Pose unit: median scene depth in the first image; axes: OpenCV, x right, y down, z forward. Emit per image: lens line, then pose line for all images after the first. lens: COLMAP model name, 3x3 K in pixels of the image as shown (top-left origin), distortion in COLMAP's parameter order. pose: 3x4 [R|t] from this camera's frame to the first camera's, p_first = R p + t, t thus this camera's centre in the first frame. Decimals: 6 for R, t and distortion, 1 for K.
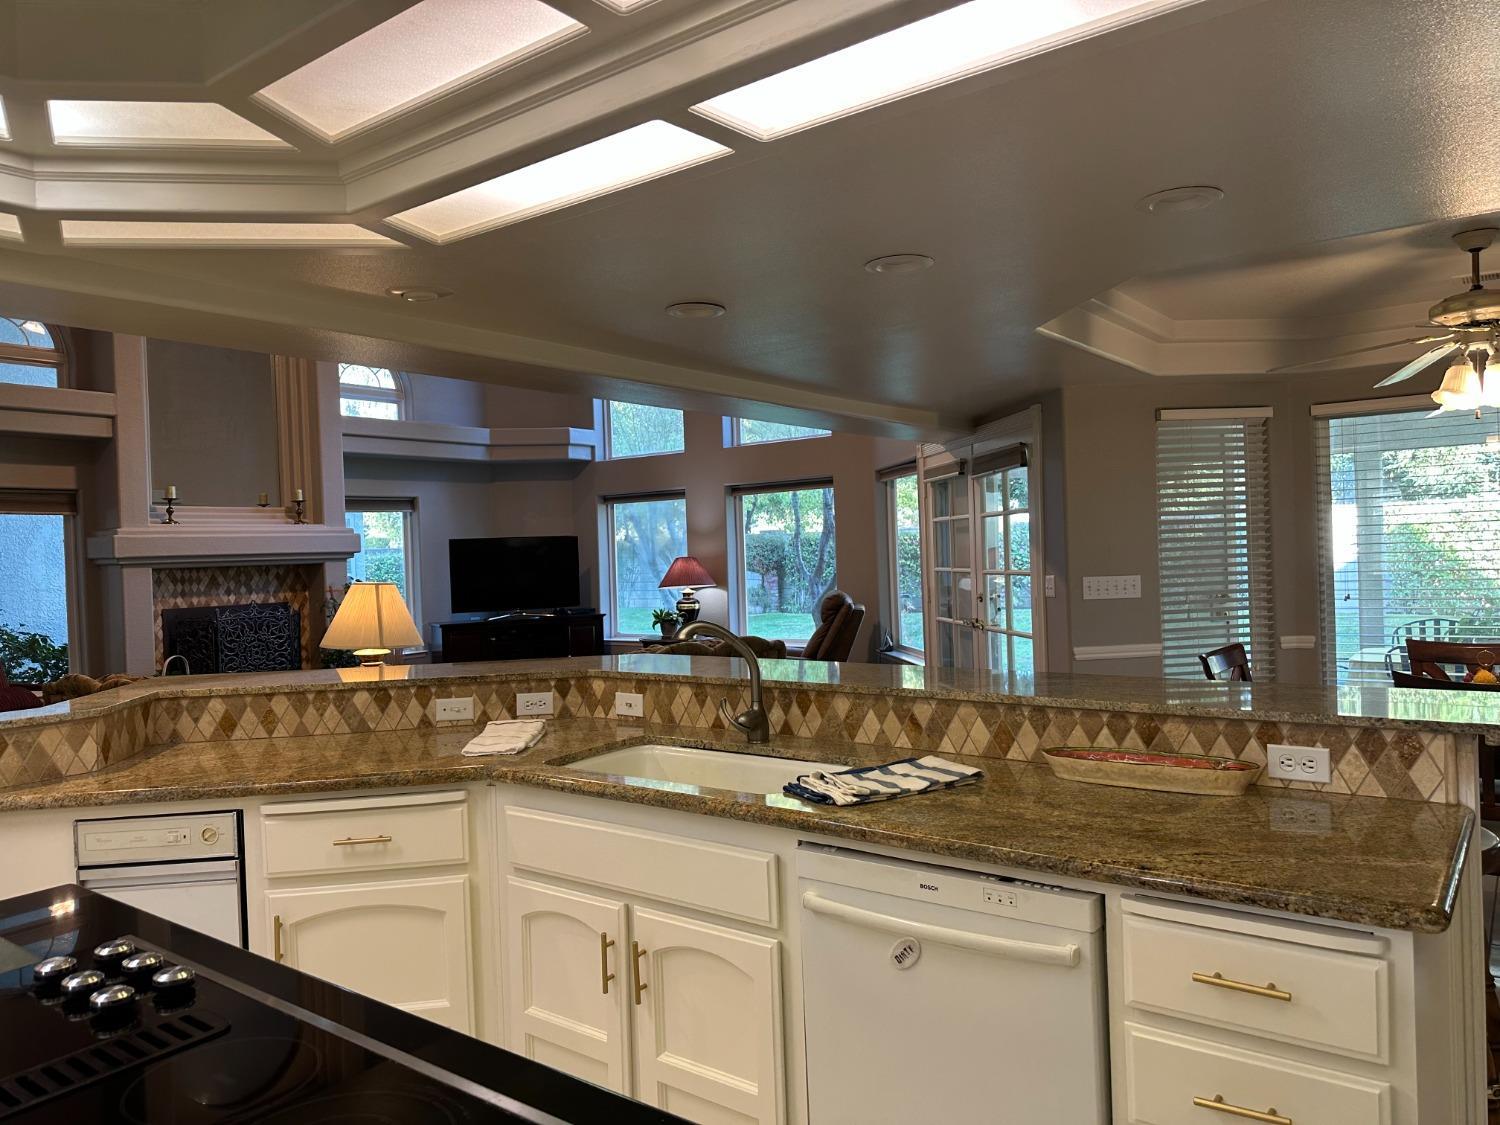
lens RADIAL K [[1065.5, 0, 748.2], [0, 1065.5, 553.7], [0, 0, 1]] dist [0.115194, -0.151088]
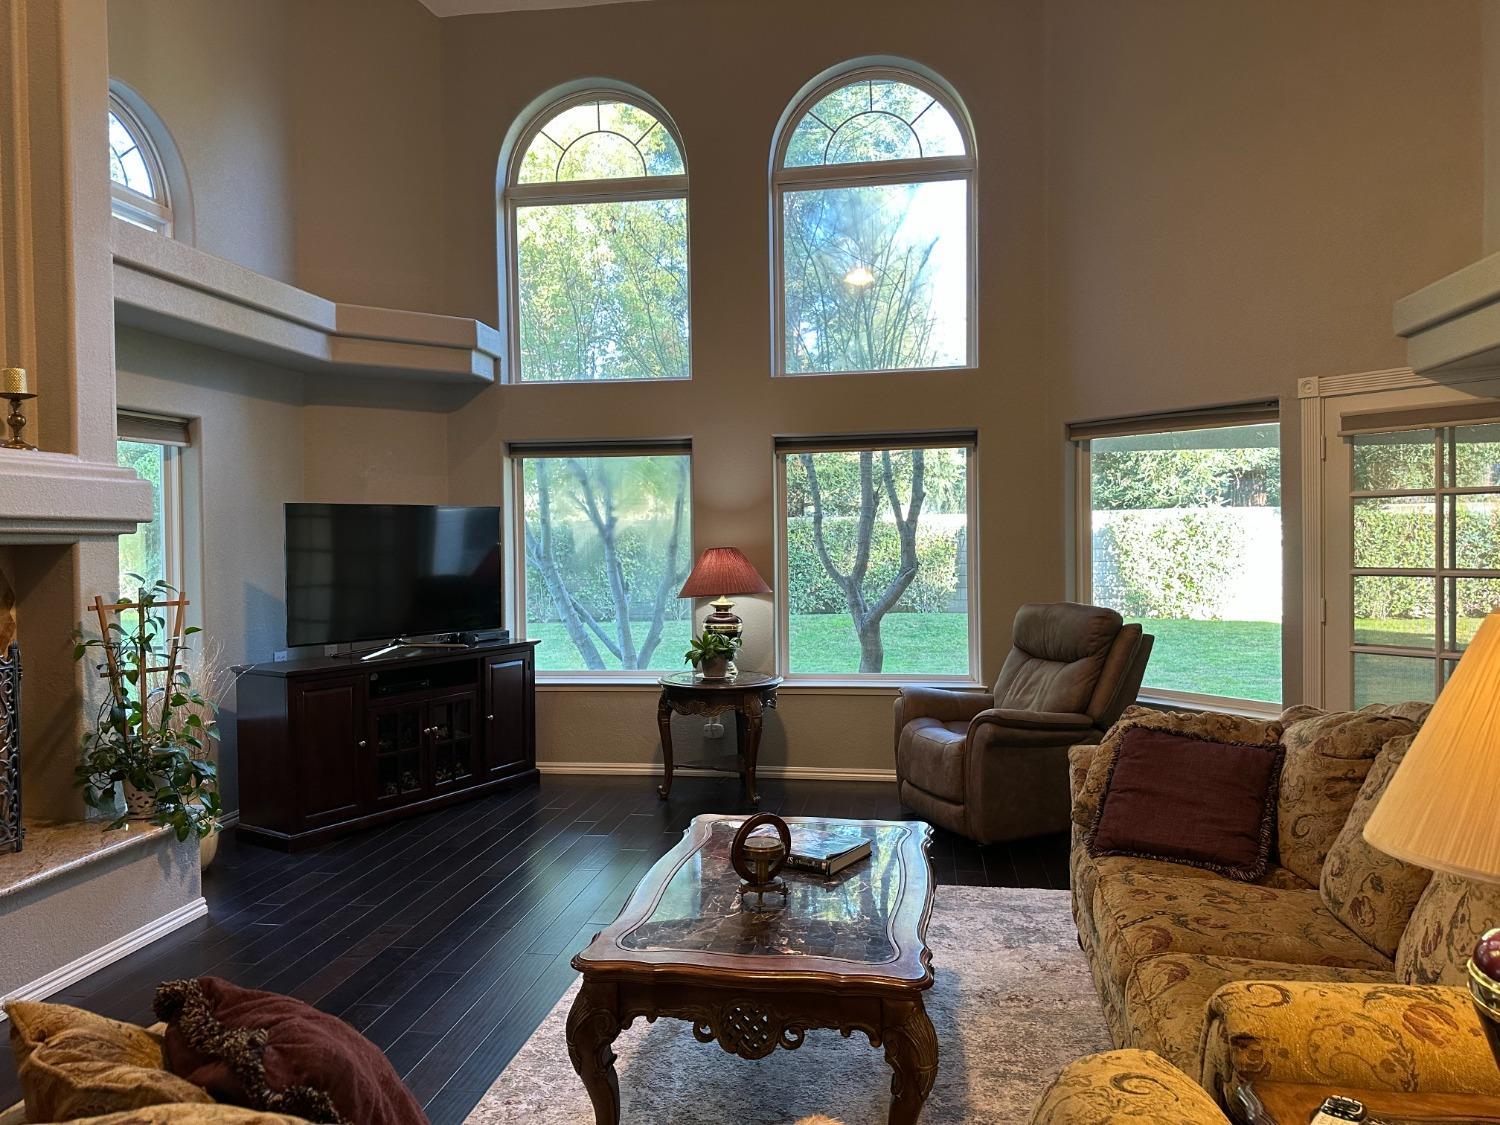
lens RADIAL K [[1062.5, 0, 750.0], [0, 1062.5, 562.5], [0, 0, 1]] dist [0.066514, -0.060802]
pose [[0.874533, 0.015510, 0.484718, -0.326699], [-0.022143, 0.999723, 0.007961, 0.006215], [-0.484460, -0.017695, 0.874634, 0.430038]]
